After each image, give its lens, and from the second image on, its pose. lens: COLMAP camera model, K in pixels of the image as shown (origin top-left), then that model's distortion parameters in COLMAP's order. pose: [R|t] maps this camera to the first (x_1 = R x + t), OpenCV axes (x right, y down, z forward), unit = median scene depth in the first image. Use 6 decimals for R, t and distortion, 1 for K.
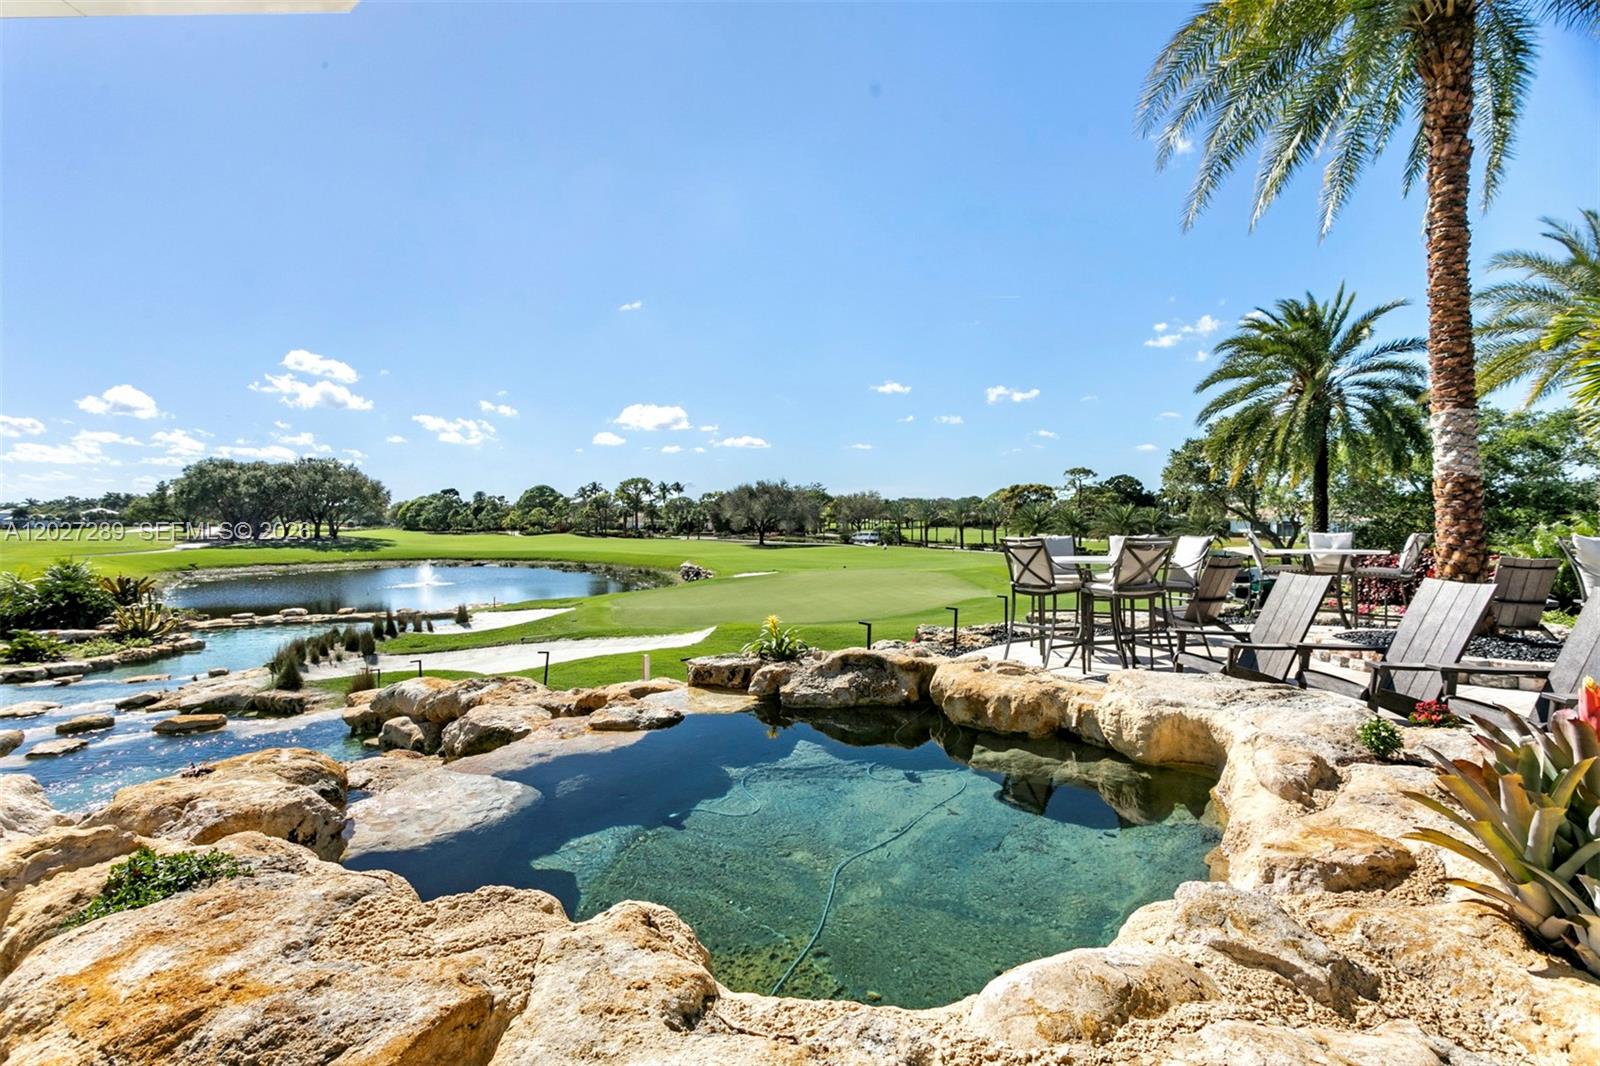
lens RADIAL K [[755.6, 0, 789.7], [0, 755.6, 522.3], [0, 0, 1]] dist [0.001631, 0.000170]
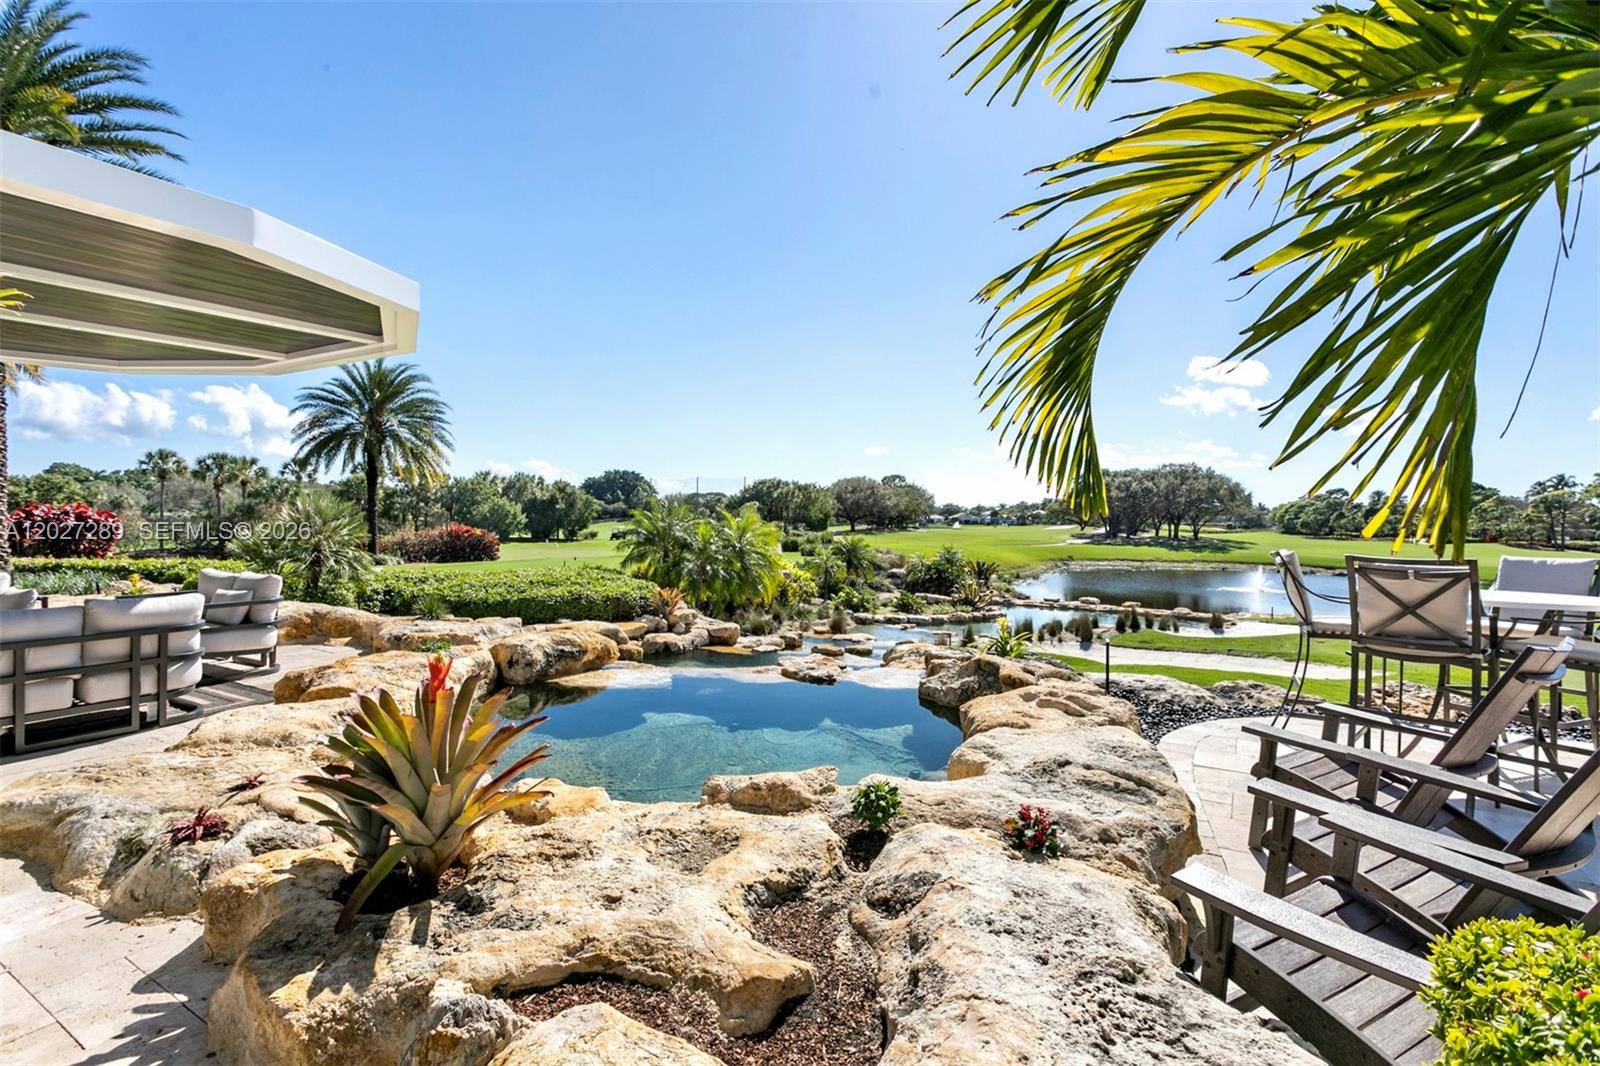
lens RADIAL K [[755.6, 0, 795.6], [0, 755.6, 528.4], [0, 0, 1]] dist [0.001631, 0.000170]
pose [[0.490126, 0.020670, -0.871407, 0.051196], [-0.016181, 0.999762, 0.014613, -0.000226], [0.871502, 0.006938, 0.490344, 0.020149]]
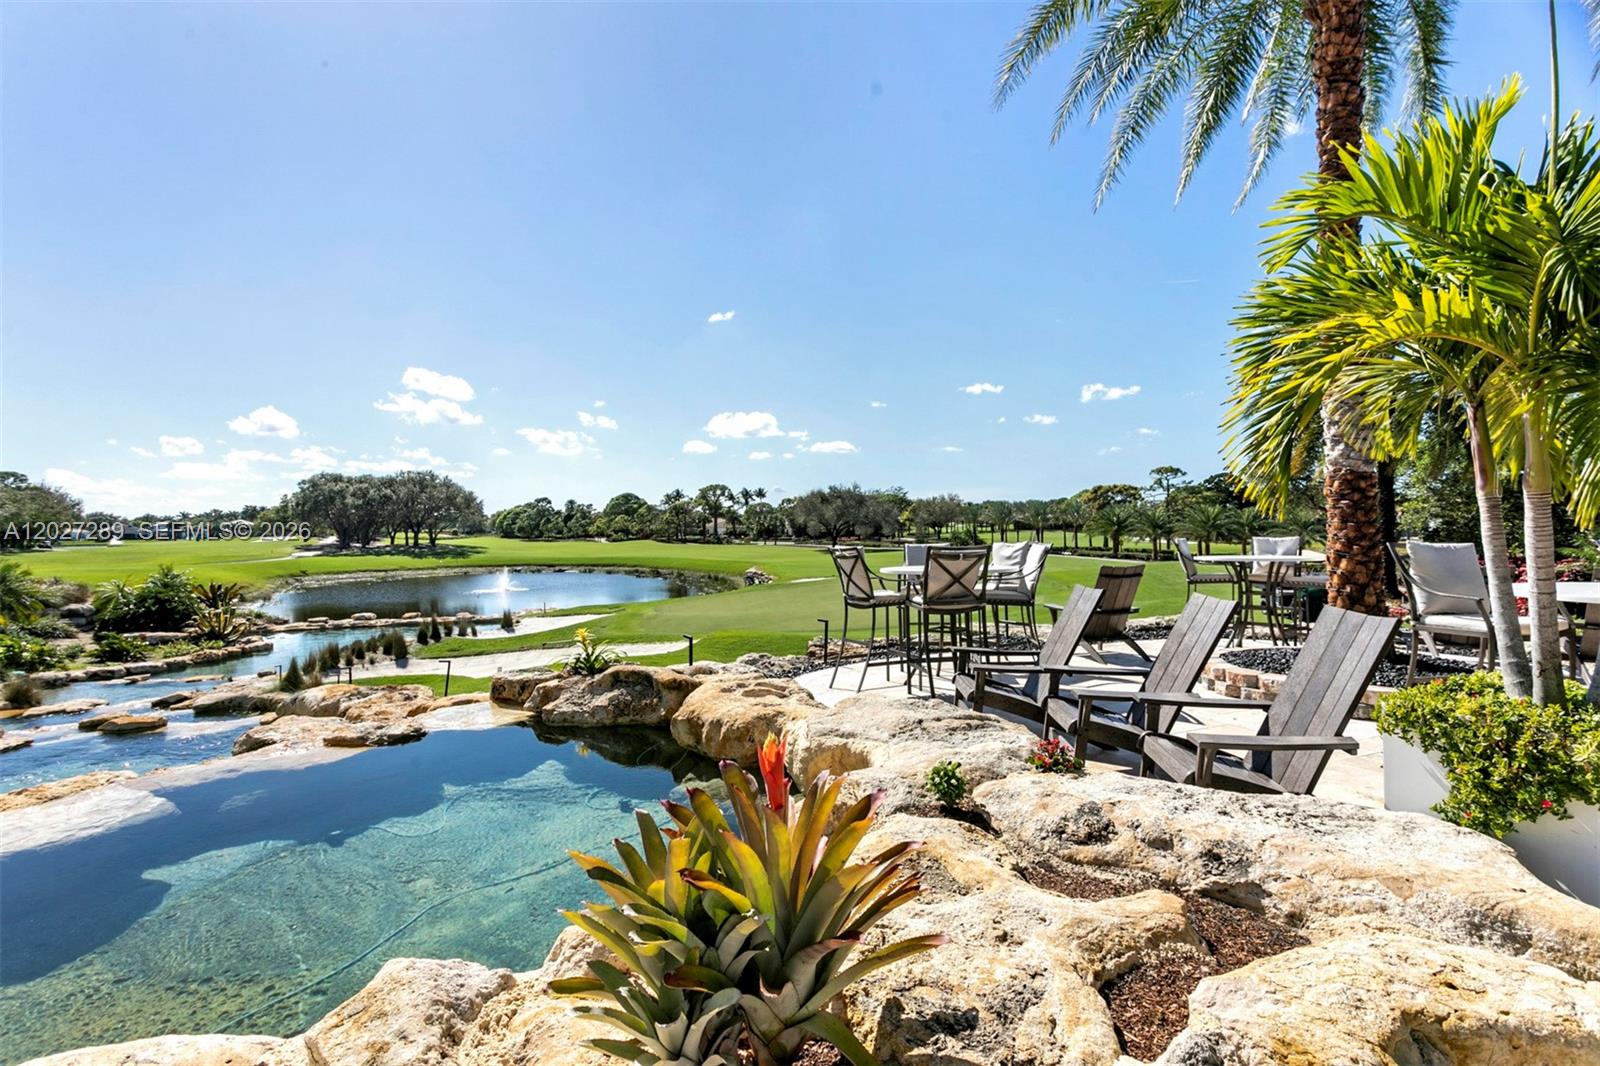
lens RADIAL K [[755.6, 0, 790.1], [0, 755.6, 523.0], [0, 0, 1]] dist [0.001631, 0.000170]
pose [[0.993511, -0.010180, -0.113276, 0.025351], [0.009561, 0.999936, -0.006007, -0.000283], [0.113330, 0.004885, 0.993545, 0.004546]]
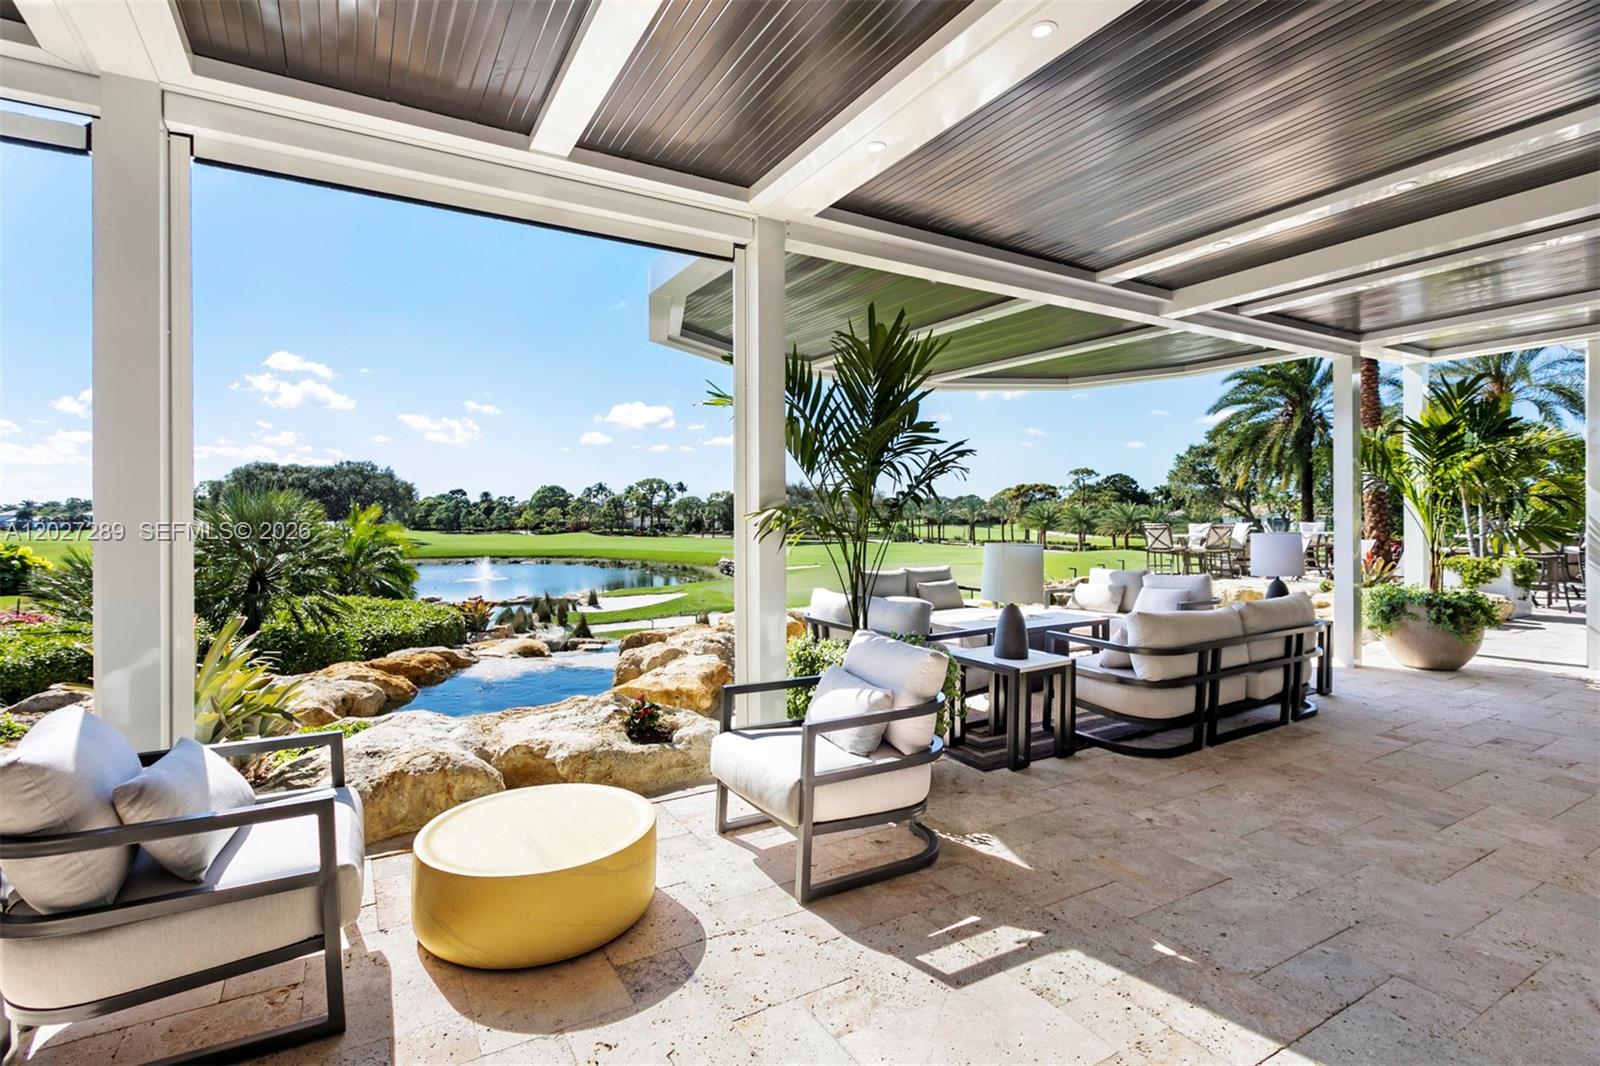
lens RADIAL K [[755.6, 0, 791.0], [0, 755.6, 511.4], [0, 0, 1]] dist [0.001631, 0.000170]
pose [[0.999928, -0.003704, 0.011418, -0.047975], [0.003851, 0.999909, -0.012912, 0.000663], [-0.011369, 0.012955, 0.999851, -0.069220]]
